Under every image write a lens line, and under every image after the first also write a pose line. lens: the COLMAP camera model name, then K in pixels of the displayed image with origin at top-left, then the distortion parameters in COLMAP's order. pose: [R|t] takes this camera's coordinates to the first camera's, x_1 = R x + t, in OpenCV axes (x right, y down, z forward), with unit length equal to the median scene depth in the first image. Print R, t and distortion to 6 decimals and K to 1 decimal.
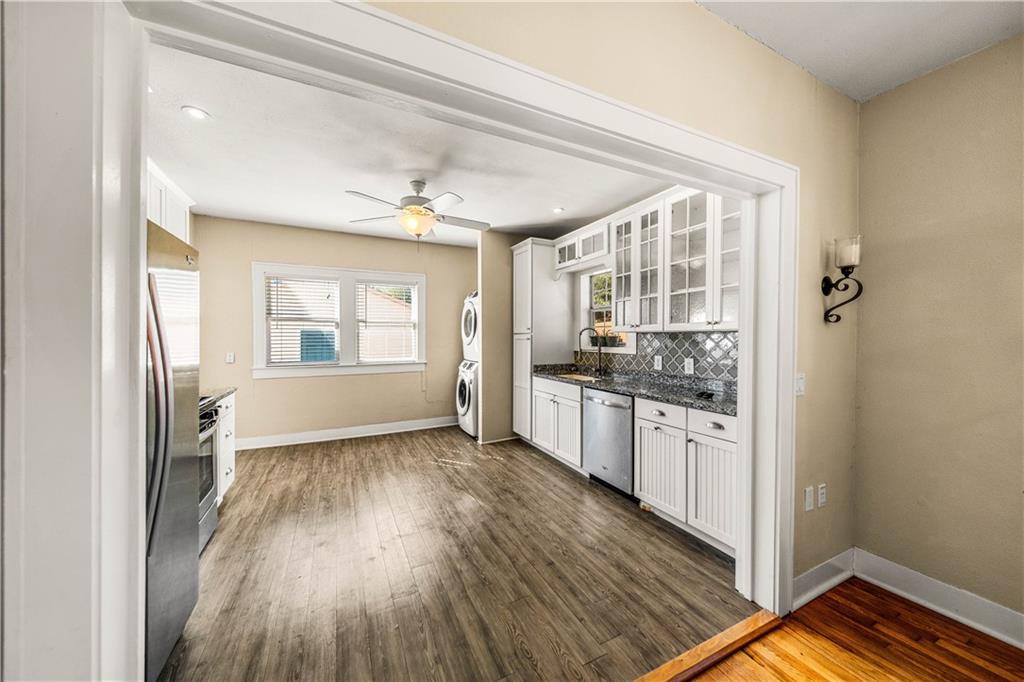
lens RADIAL K [[358.7, 0, 512.1], [0, 358.7, 340.6], [0, 0, 1]] dist [-0.000673, -0.001475]
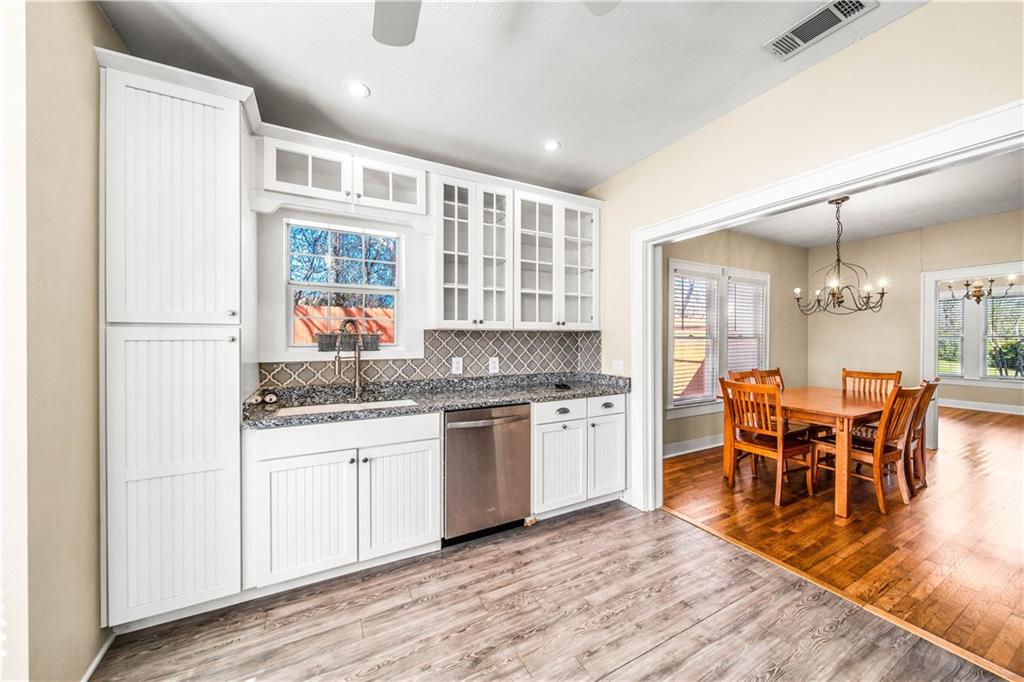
lens RADIAL K [[358.7, 0, 512.3], [0, 358.7, 338.6], [0, 0, 1]] dist [-0.000673, -0.001475]
pose [[-0.030075, -0.006511, 0.999526, -0.385263], [0.008203, 0.999943, 0.006761, -0.005945], [-0.999514, 0.008403, -0.030020, 0.765878]]
